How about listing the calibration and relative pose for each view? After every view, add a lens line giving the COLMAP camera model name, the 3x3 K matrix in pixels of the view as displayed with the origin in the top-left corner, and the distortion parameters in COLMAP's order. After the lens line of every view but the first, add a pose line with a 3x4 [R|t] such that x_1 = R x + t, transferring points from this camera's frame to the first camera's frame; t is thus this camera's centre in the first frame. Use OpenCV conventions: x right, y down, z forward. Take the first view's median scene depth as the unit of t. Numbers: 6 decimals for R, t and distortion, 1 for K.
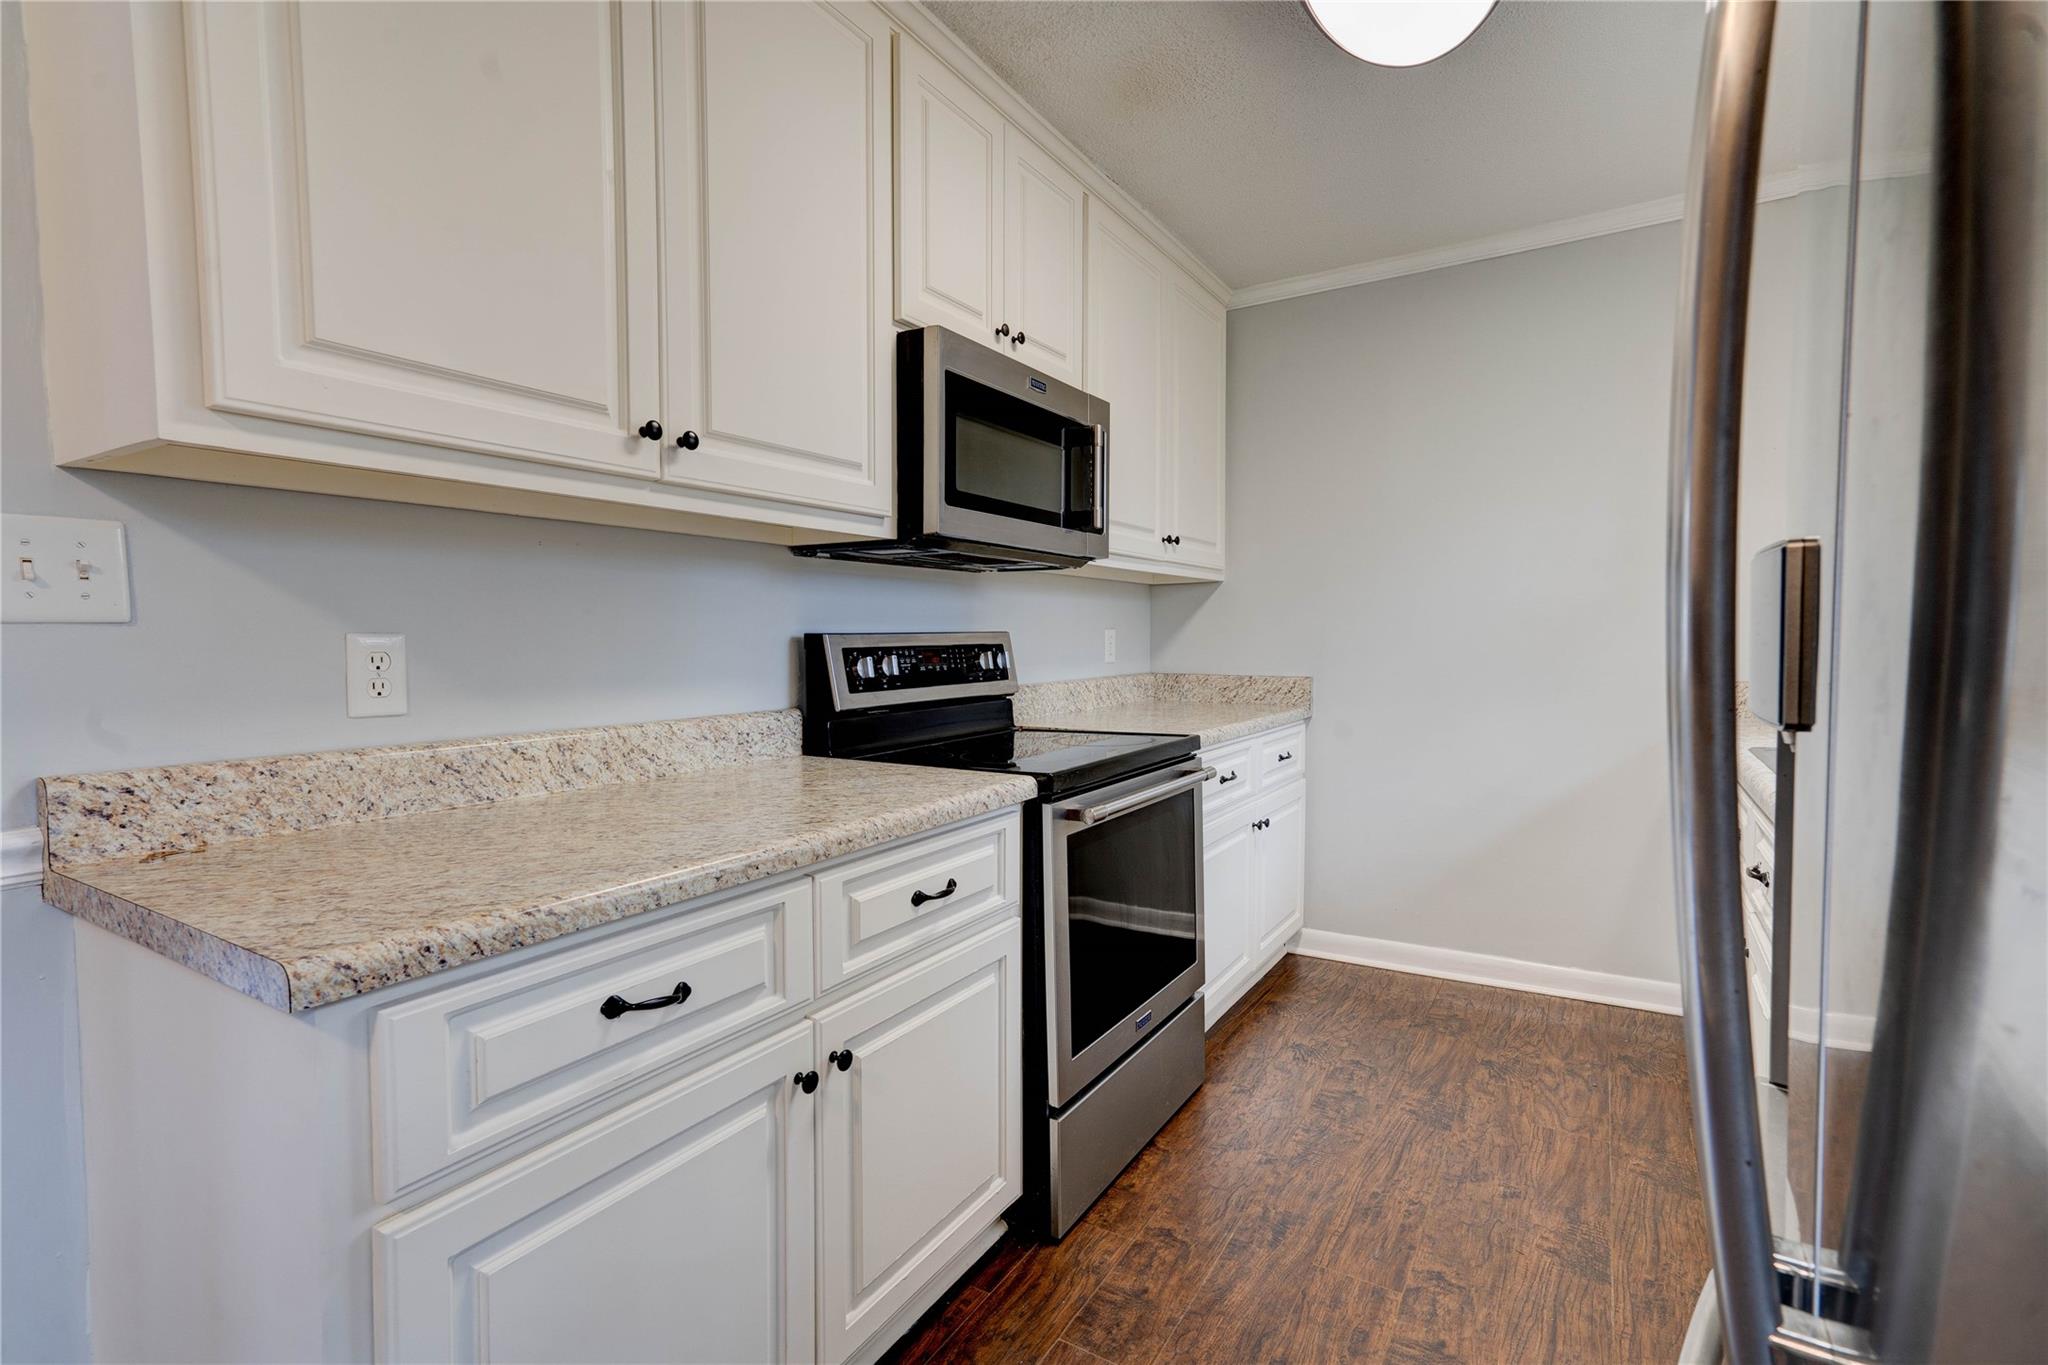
lens RADIAL K [[941.8, 0, 1013.9], [0, 941.8, 680.8], [0, 0, 1]] dist [0.001415, 0.007970]
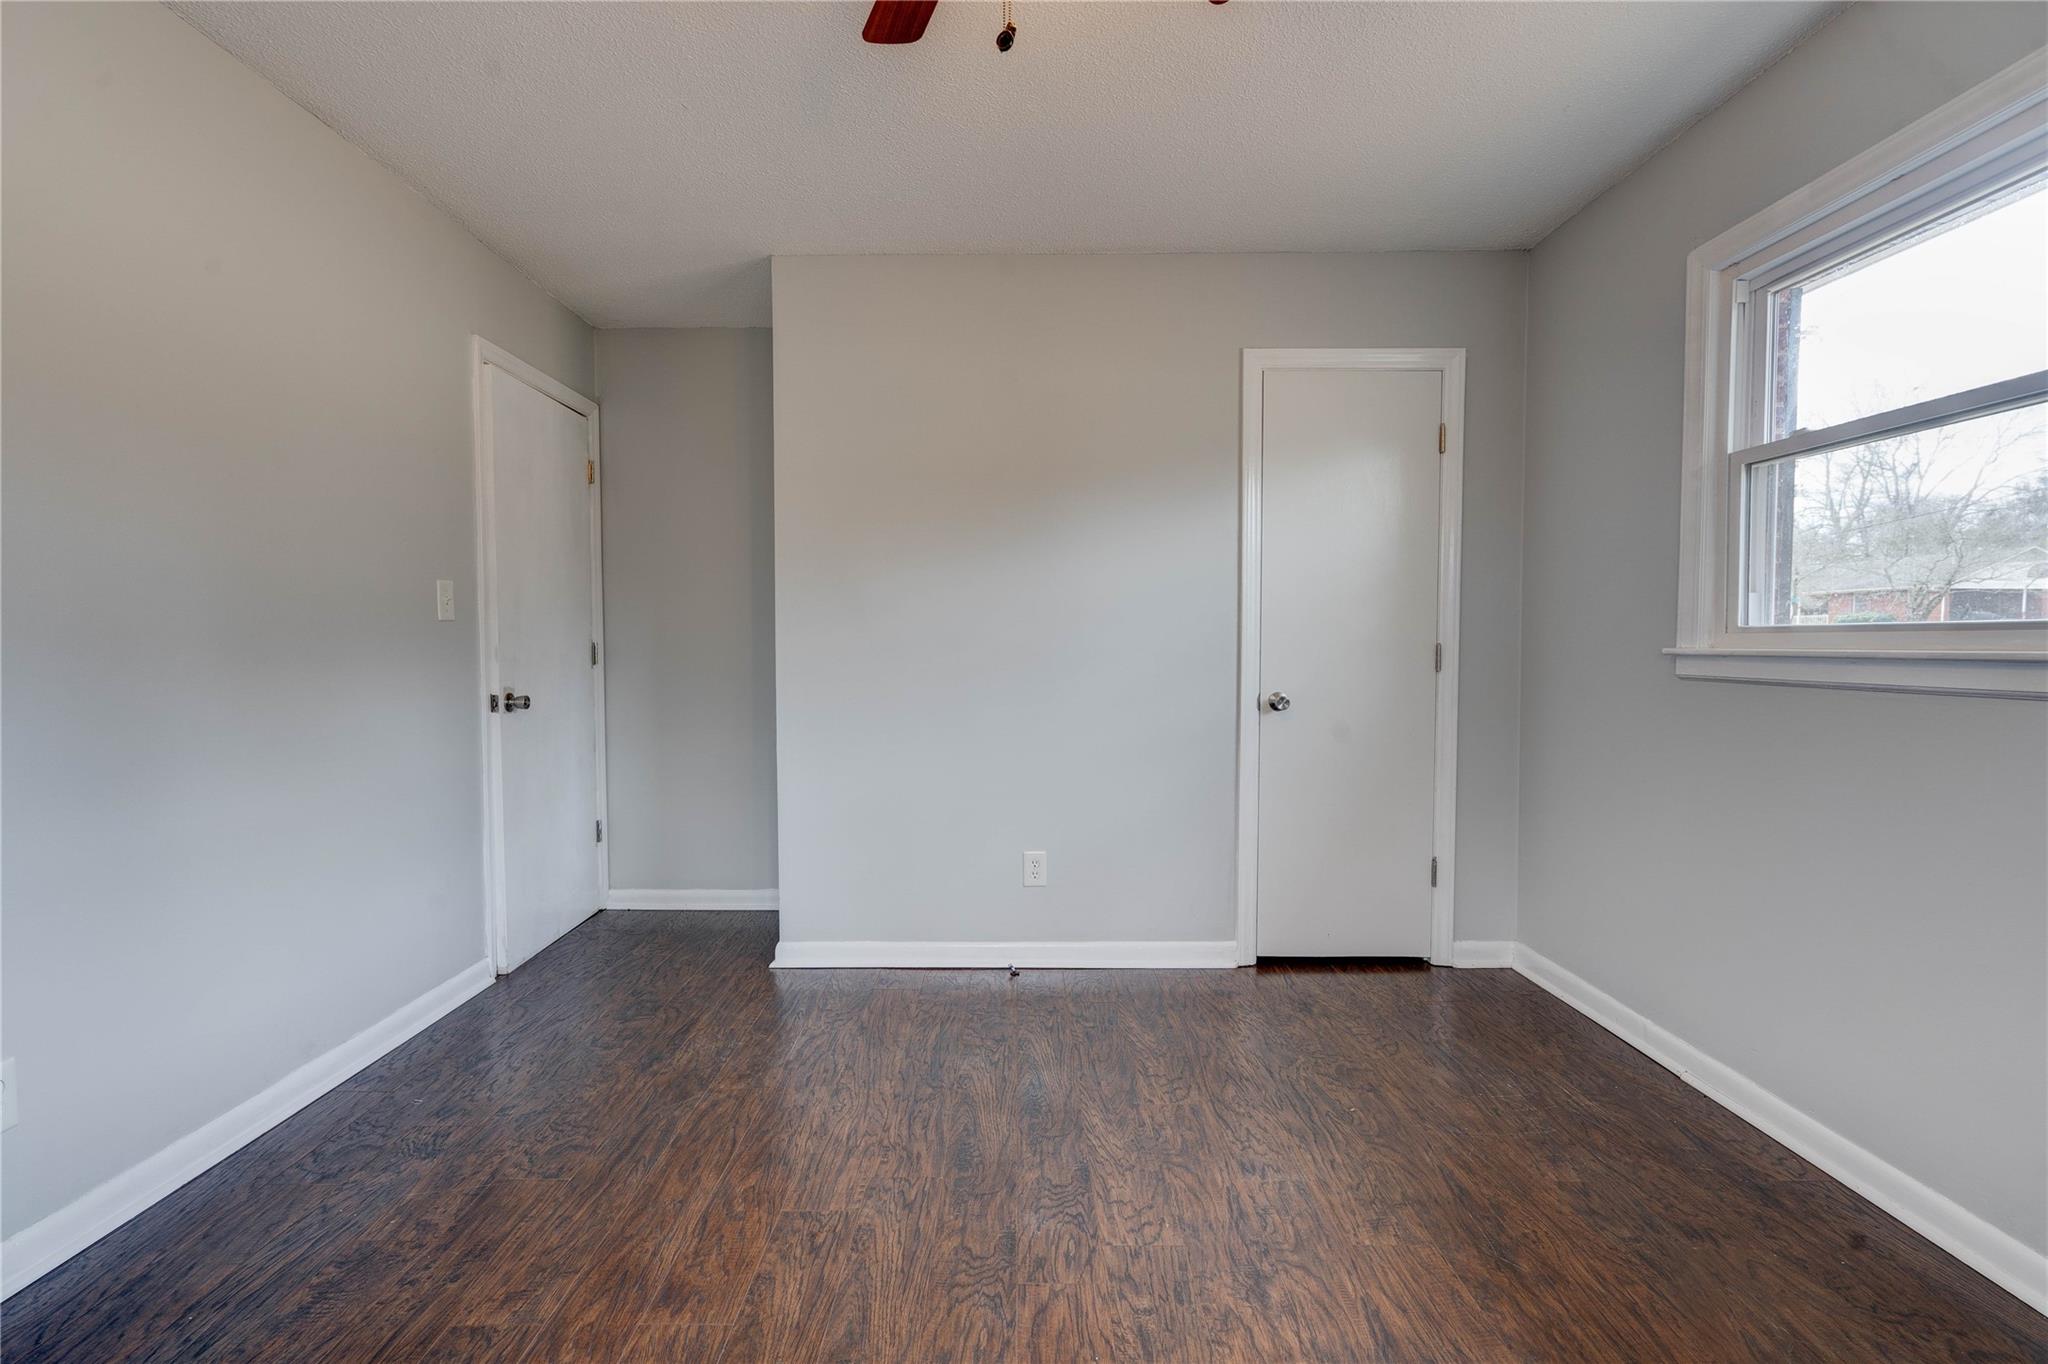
lens RADIAL K [[941.8, 0, 1013.9], [0, 941.8, 680.3], [0, 0, 1]] dist [0.001415, 0.007970]
pose [[0.848242, -0.017661, 0.529315, -0.981090], [0.024953, 0.999667, -0.006632, 0.063978], [-0.529021, 0.018833, 0.848400, -0.708540]]
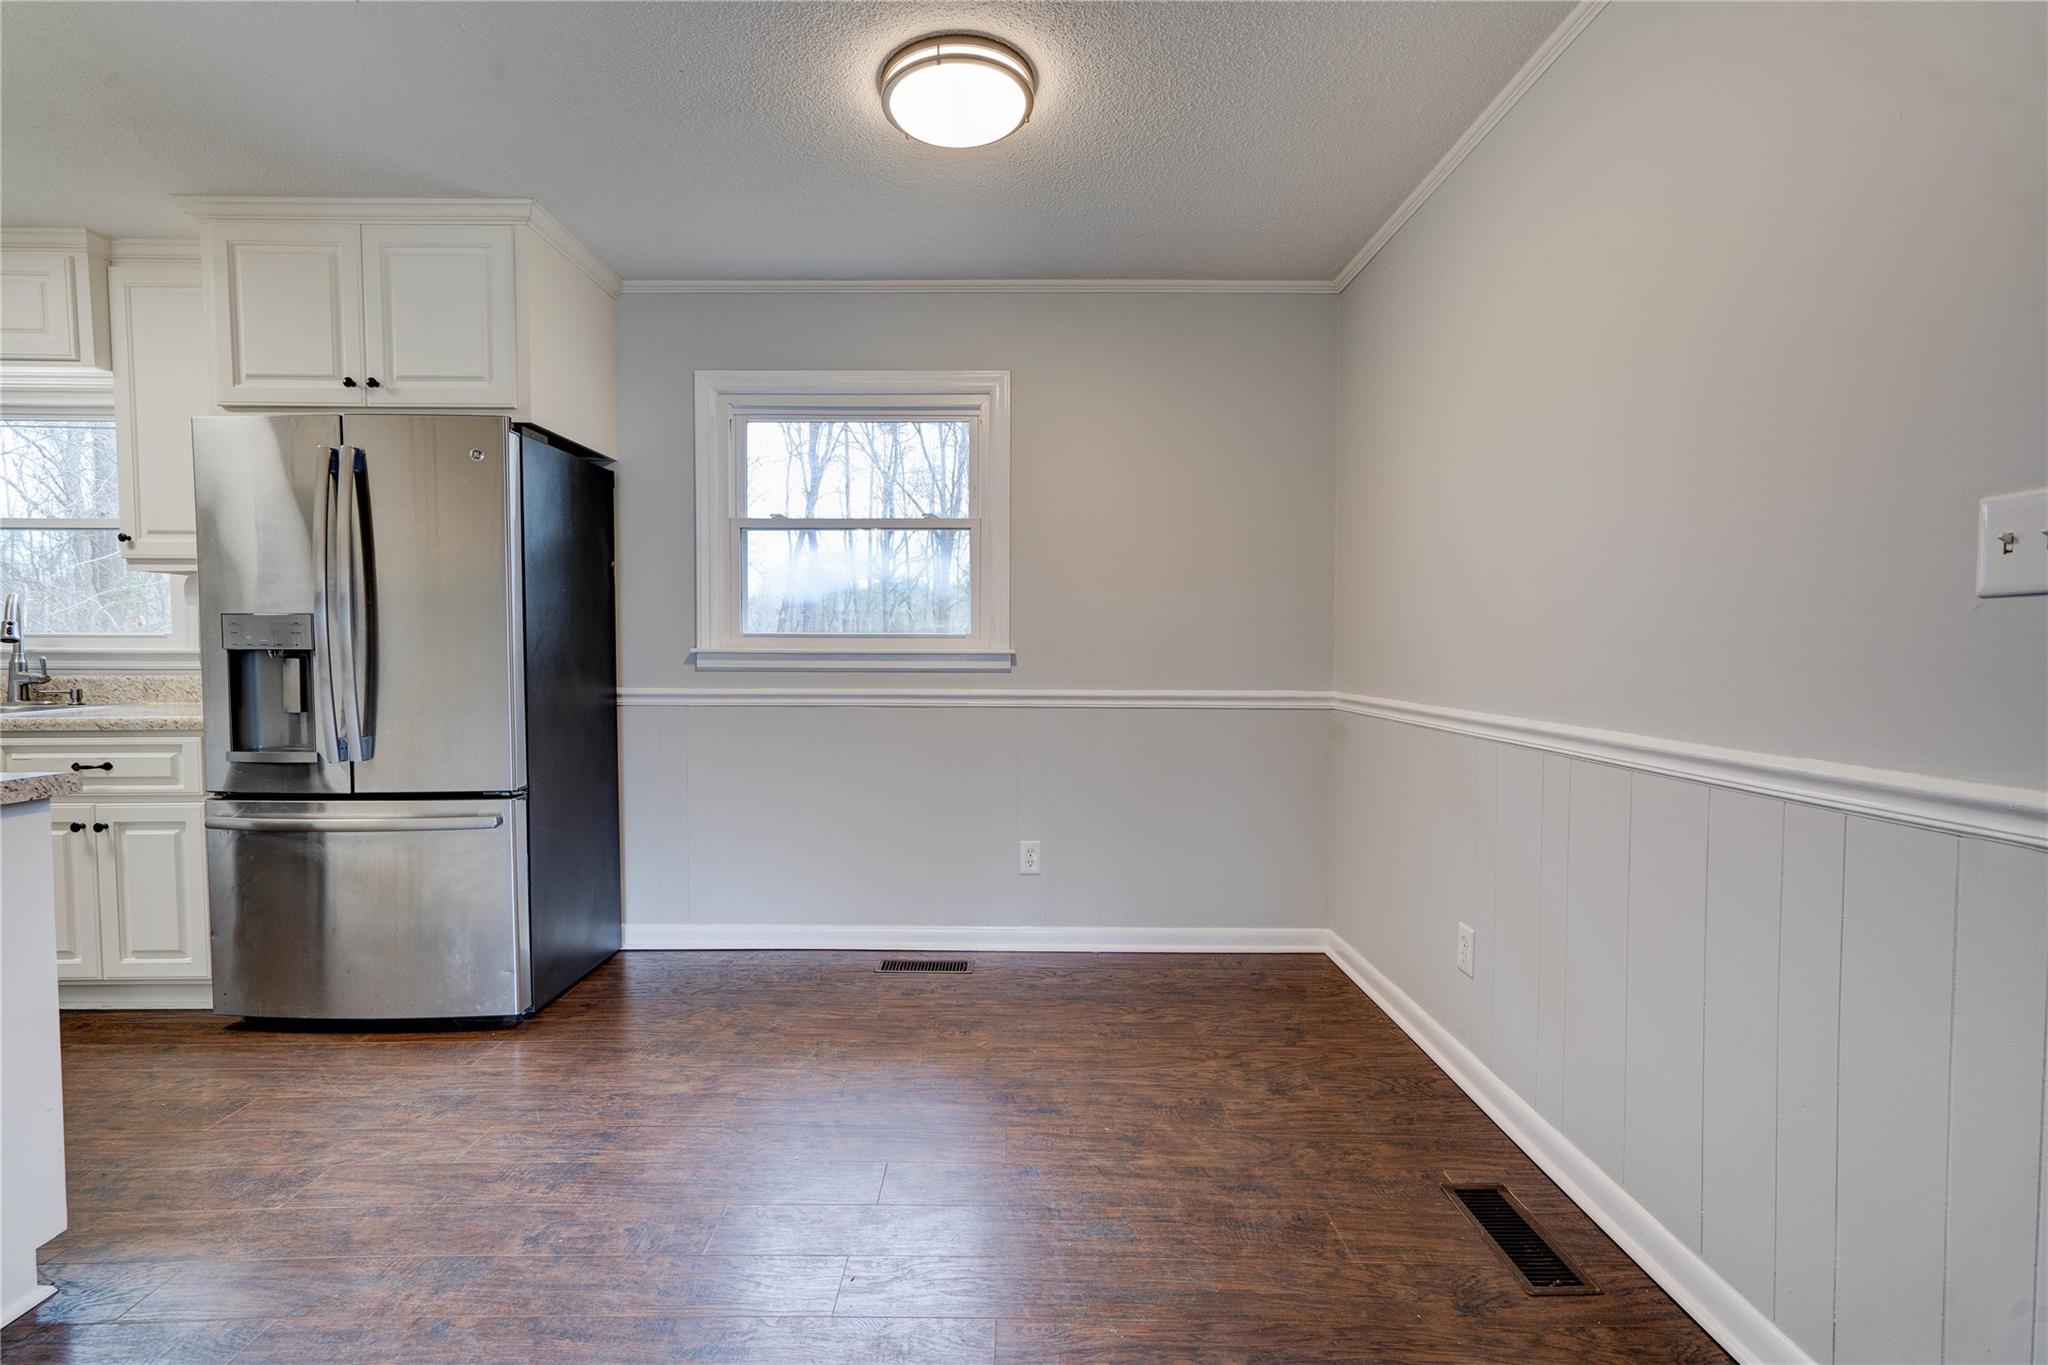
lens RADIAL K [[941.8, 0, 1013.9], [0, 941.8, 680.8], [0, 0, 1]] dist [0.001415, 0.007970]
pose [[-0.525541, -0.029799, 0.850246, -1.297726], [0.046956, 0.996847, 0.063961, 0.019226], [-0.849472, 0.073538, -0.522484, 0.137624]]
